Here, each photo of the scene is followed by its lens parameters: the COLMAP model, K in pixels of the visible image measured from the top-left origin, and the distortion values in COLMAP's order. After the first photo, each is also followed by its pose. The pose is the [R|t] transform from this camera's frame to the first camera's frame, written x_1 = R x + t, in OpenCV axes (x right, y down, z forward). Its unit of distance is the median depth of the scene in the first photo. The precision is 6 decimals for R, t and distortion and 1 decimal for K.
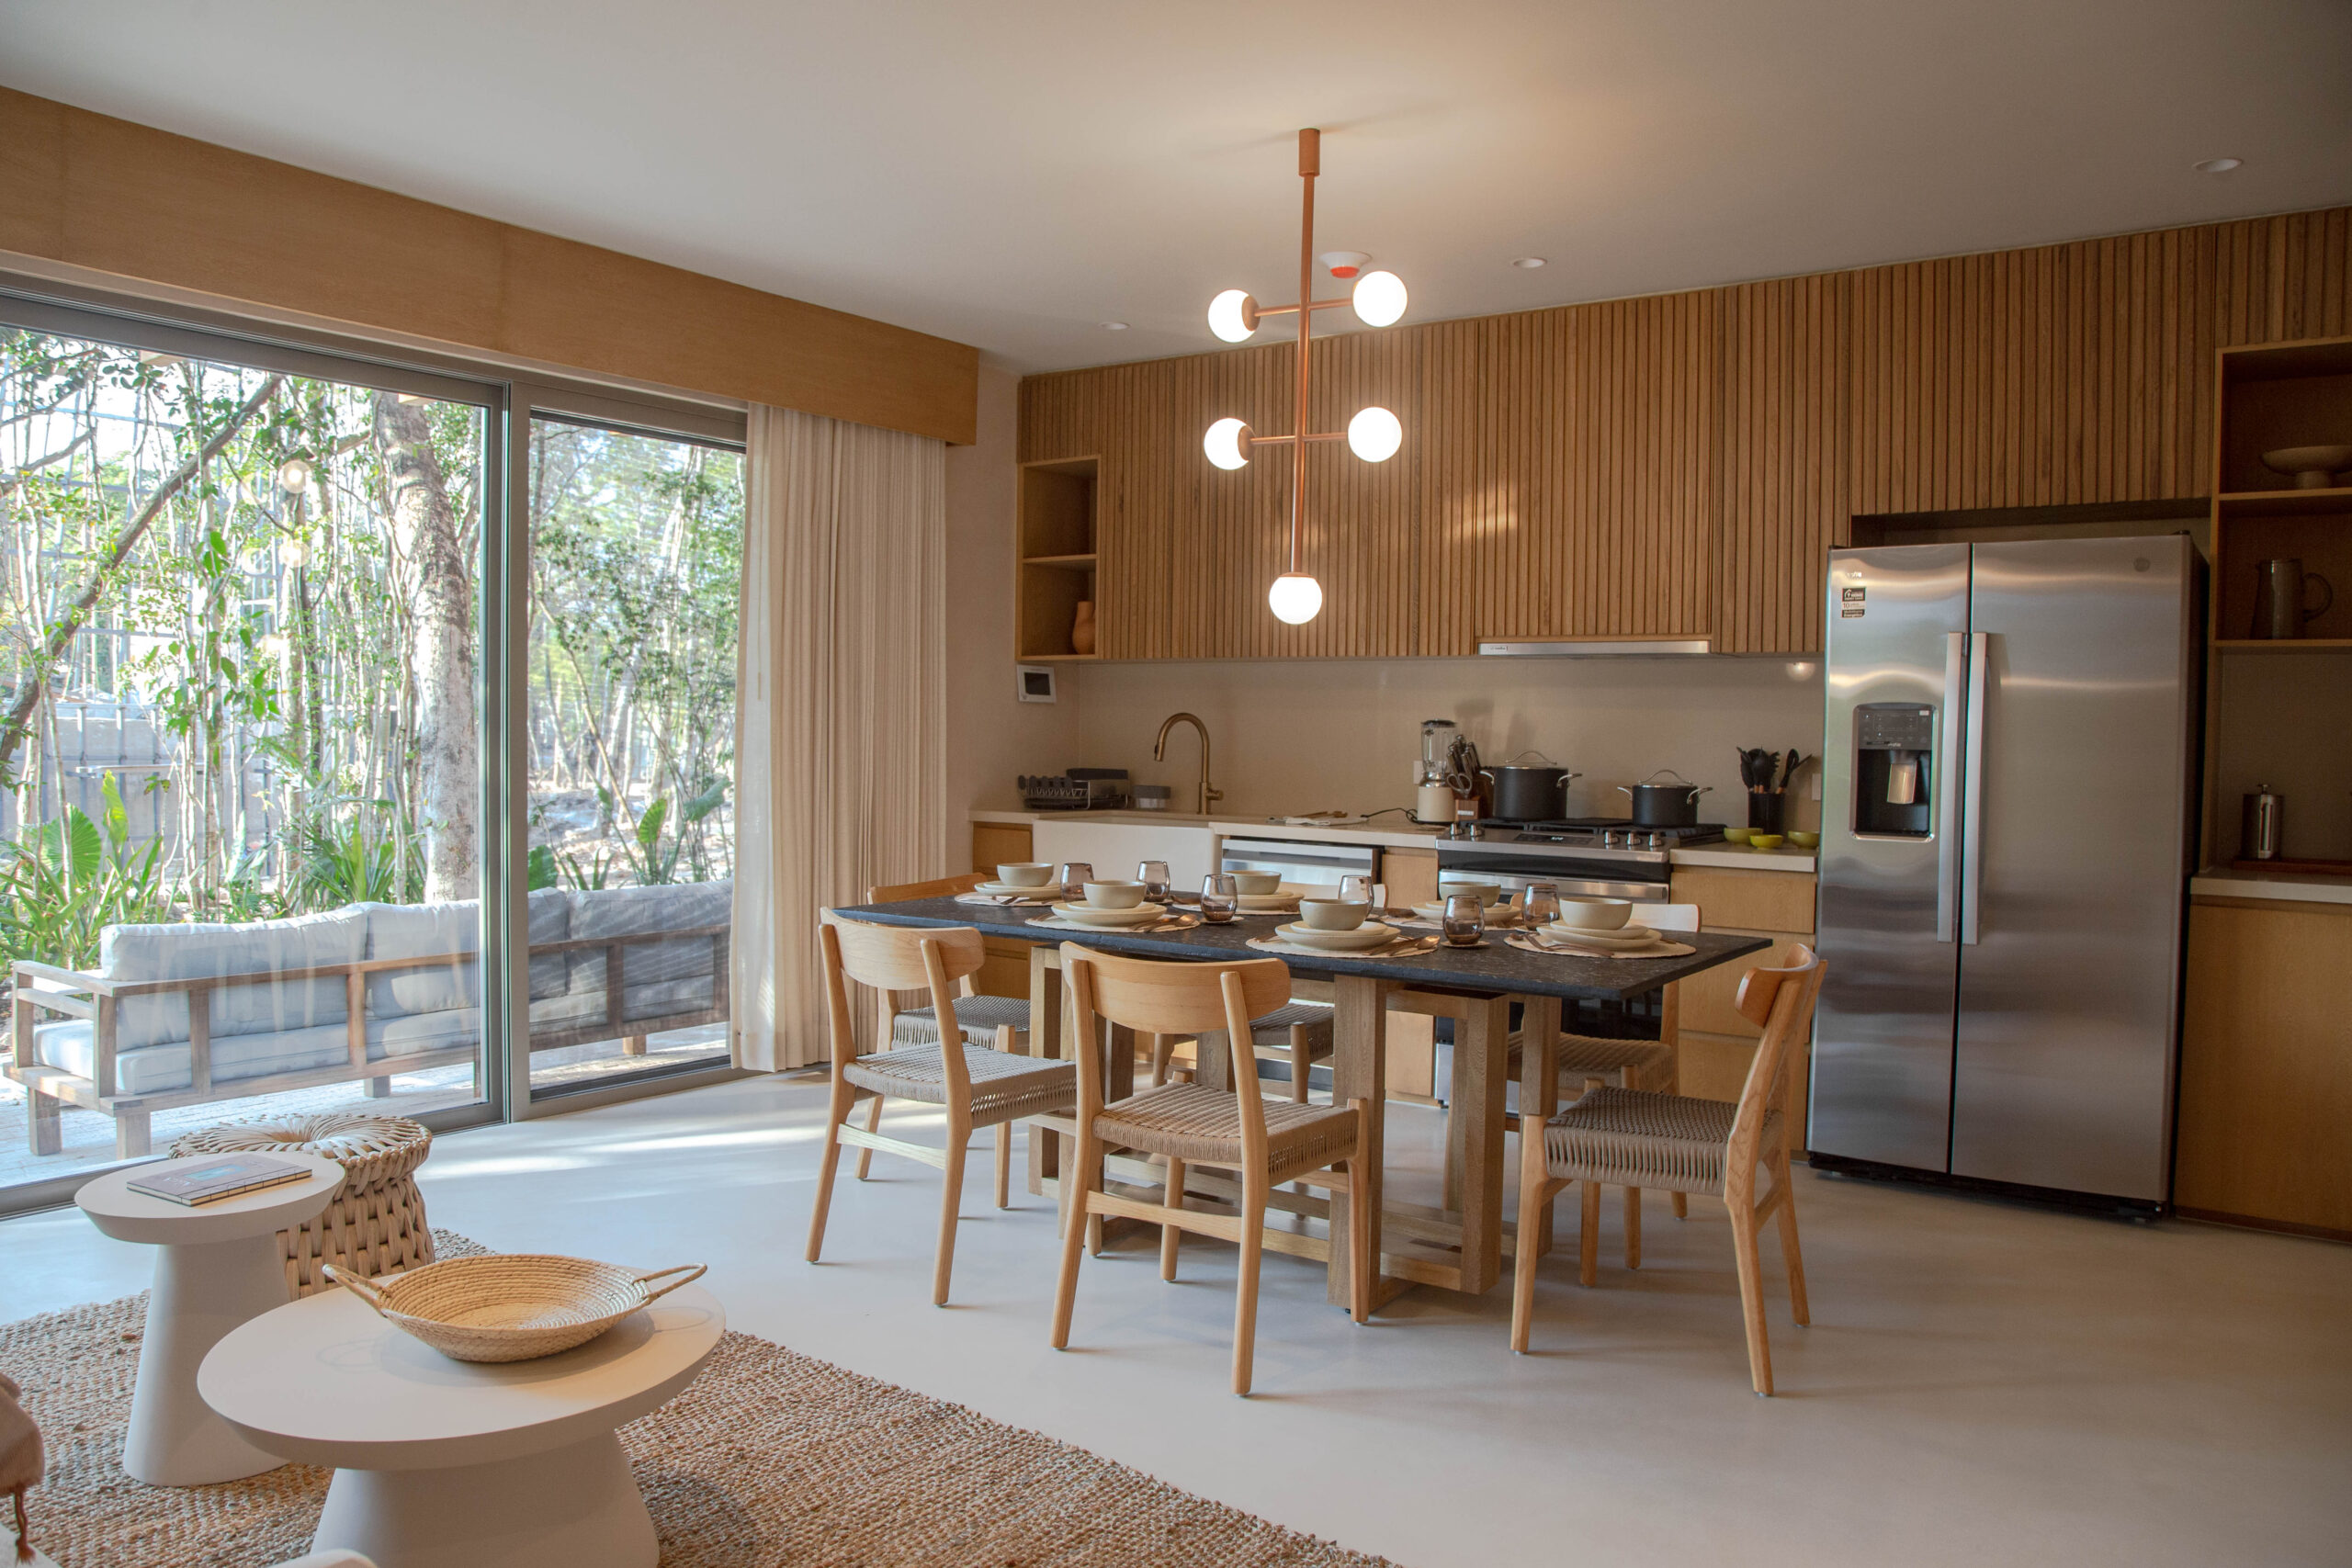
lens RADIAL K [[1670.4, 0, 1175.0], [0, 1670.4, 773.9], [0, 0, 1]] dist [-0.012091, -0.003115]
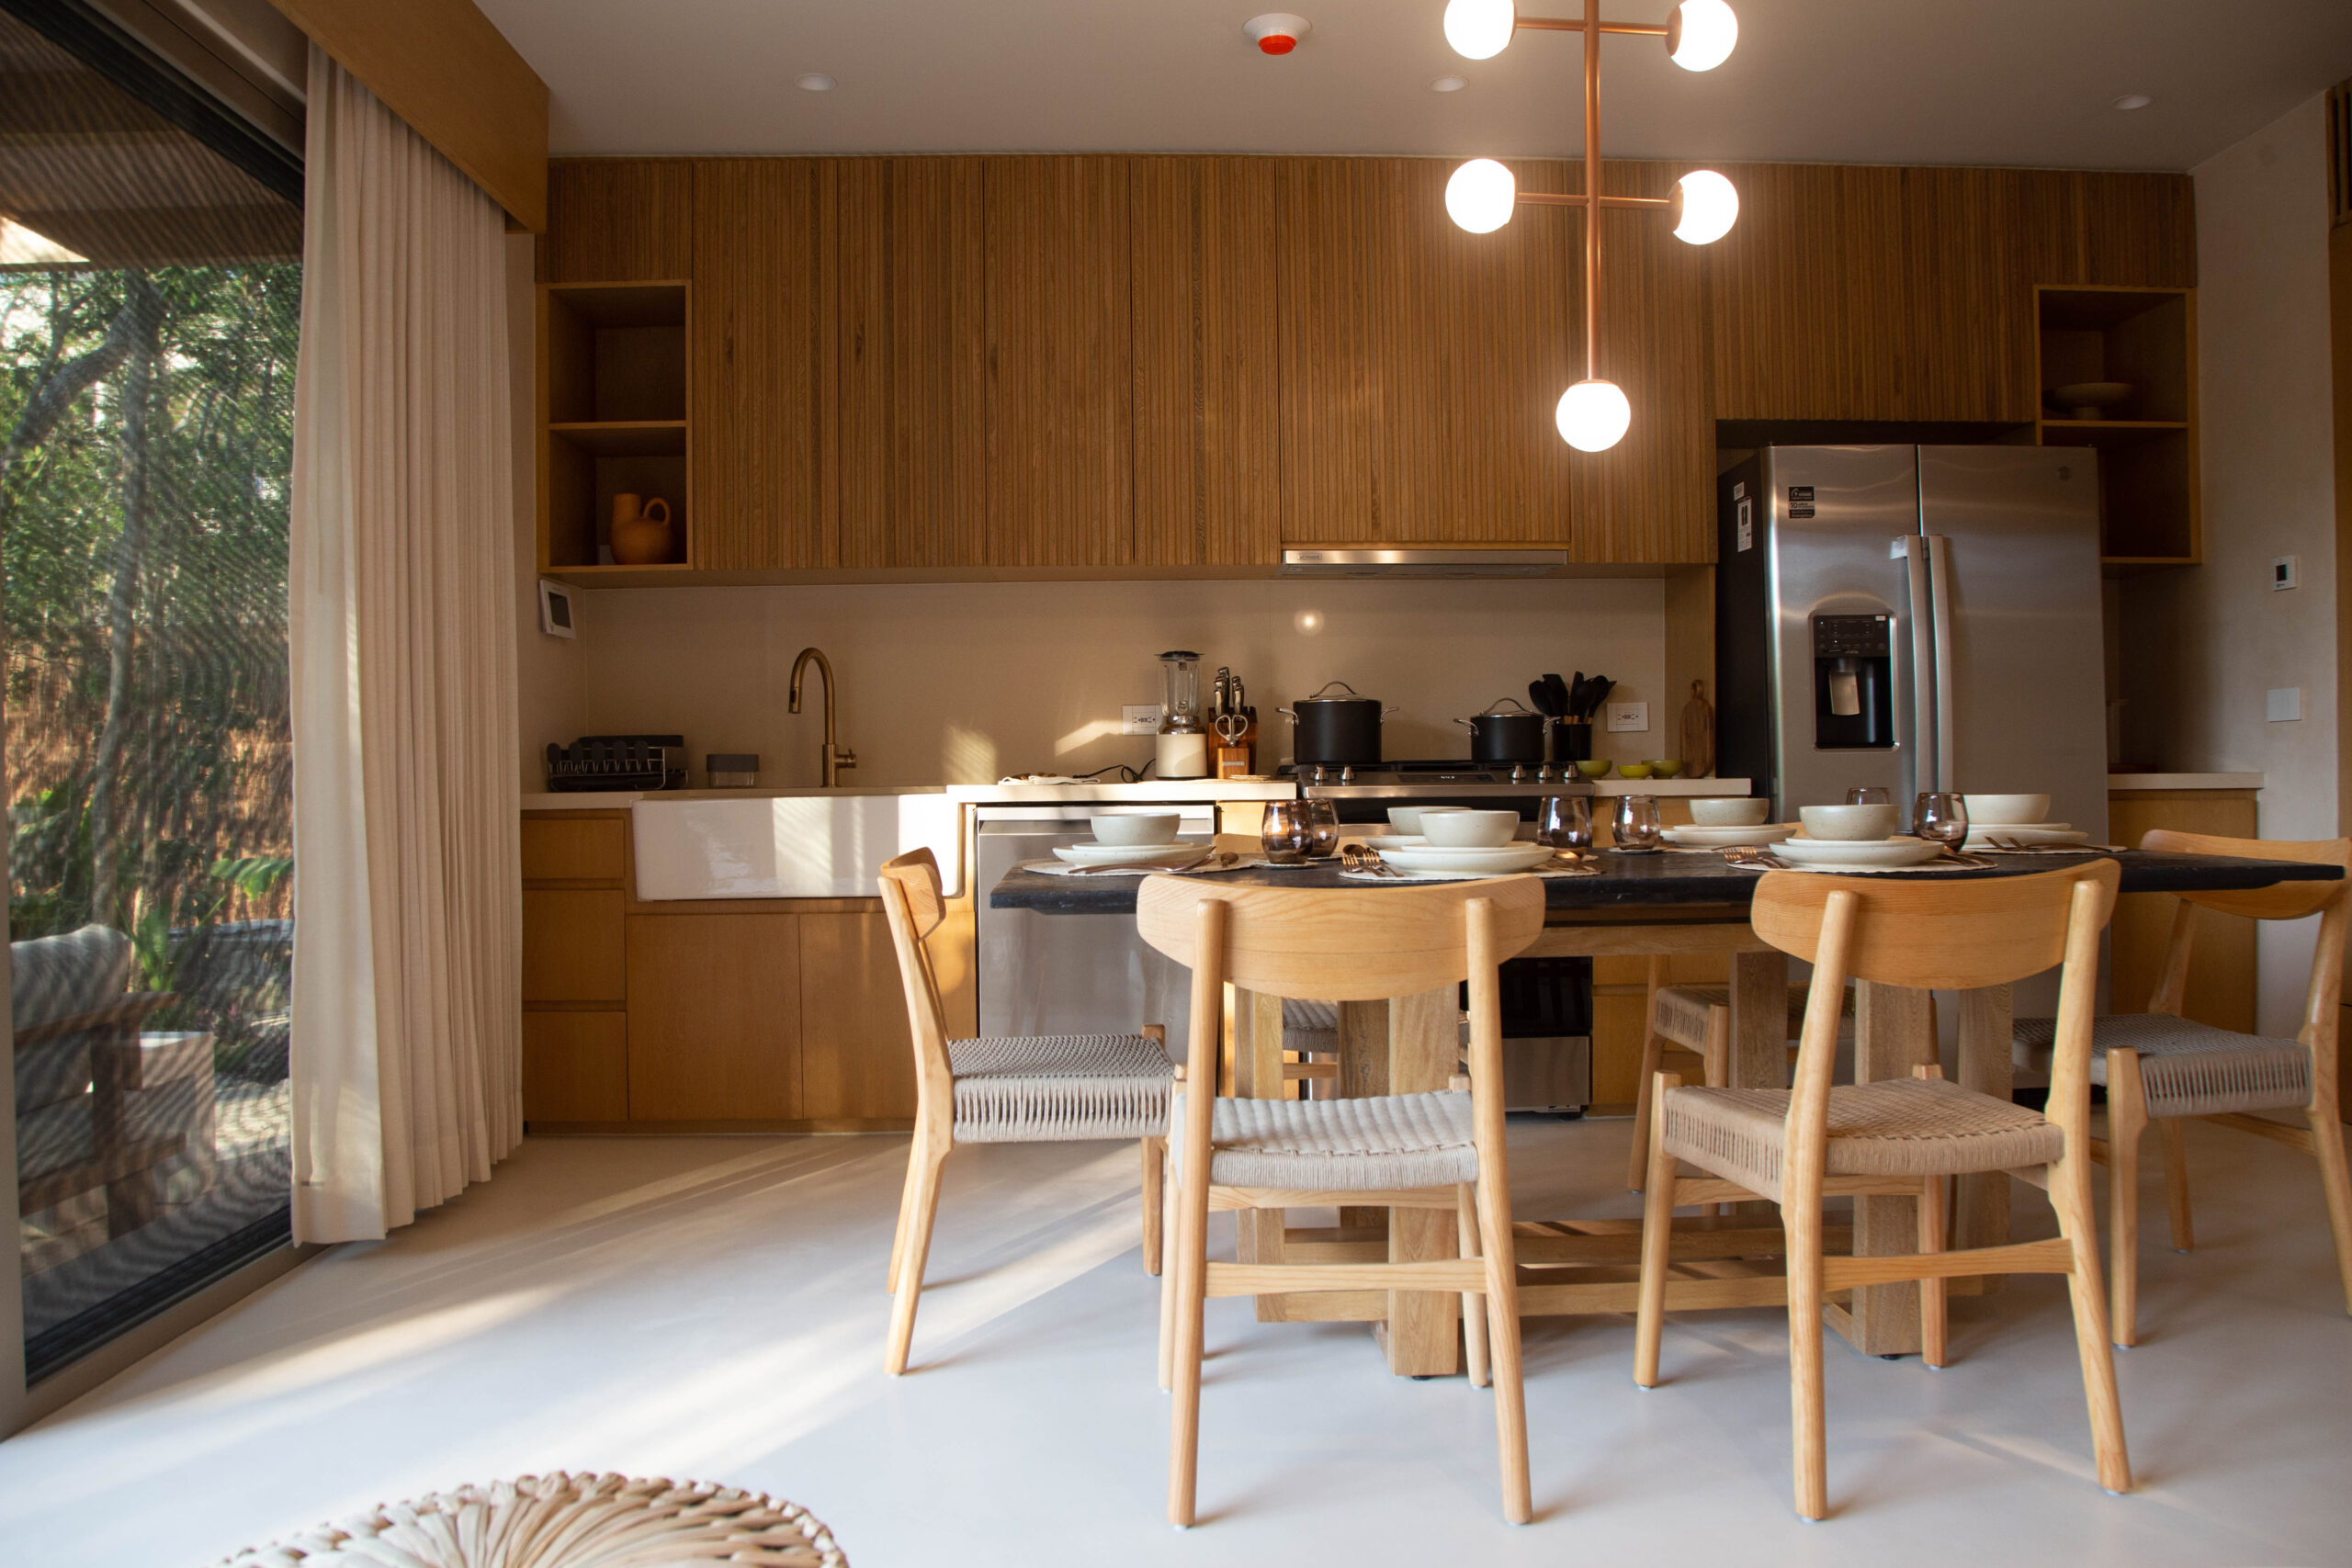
lens RADIAL K [[1670.4, 0, 1178.2], [0, 1670.4, 784.3], [0, 0, 1]] dist [-0.012091, -0.003115]
pose [[0.792818, -0.030867, 0.608677, -0.414882], [0.041357, 0.999139, -0.003201, 0.041530], [-0.608054, 0.027711, 0.793412, 0.426129]]
